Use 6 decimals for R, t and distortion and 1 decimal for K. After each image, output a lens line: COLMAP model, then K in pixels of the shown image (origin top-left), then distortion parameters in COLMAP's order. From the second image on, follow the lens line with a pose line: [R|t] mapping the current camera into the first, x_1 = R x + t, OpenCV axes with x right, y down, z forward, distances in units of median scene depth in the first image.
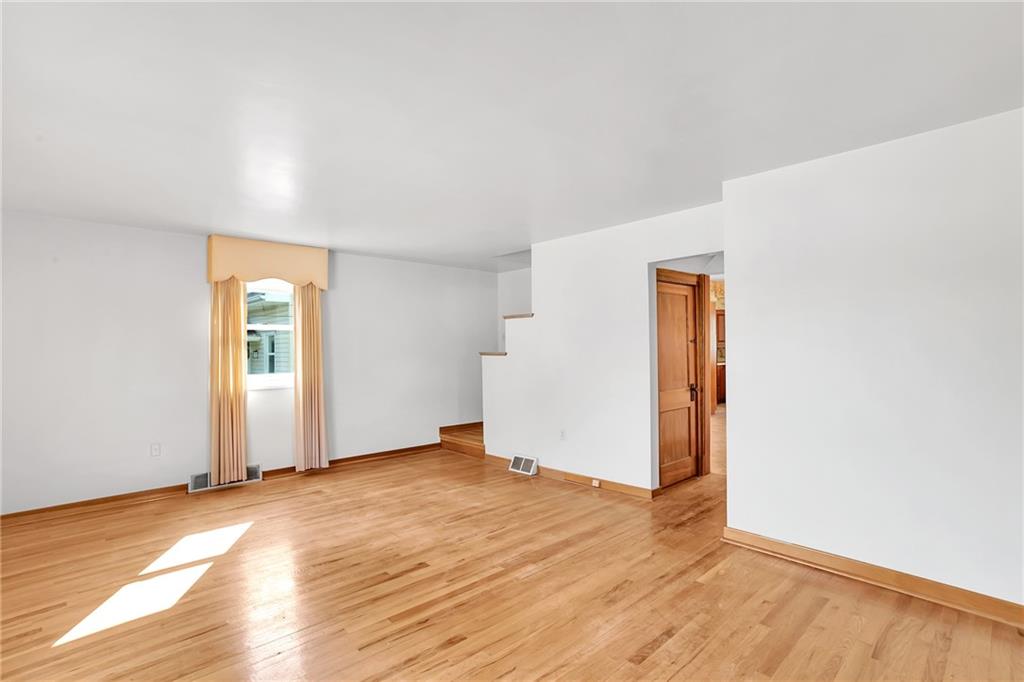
lens RADIAL K [[523.9, 0, 512.0], [0, 523.9, 341.0], [0, 0, 1]] dist [-0.035607, 0.039310]
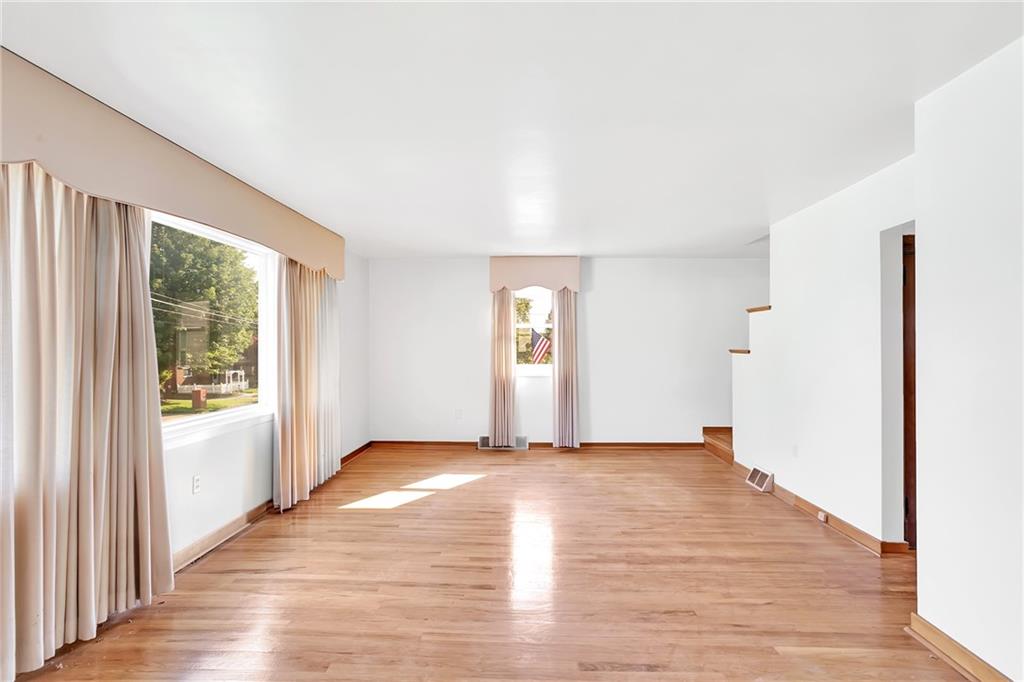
lens RADIAL K [[523.9, 0, 512.0], [0, 523.9, 341.0], [0, 0, 1]] dist [-0.035607, 0.039310]
pose [[0.663073, -0.003324, -0.748547, 0.461799], [0.011077, 0.999924, 0.005372, -0.003418], [0.748473, -0.011854, 0.663060, 0.133241]]
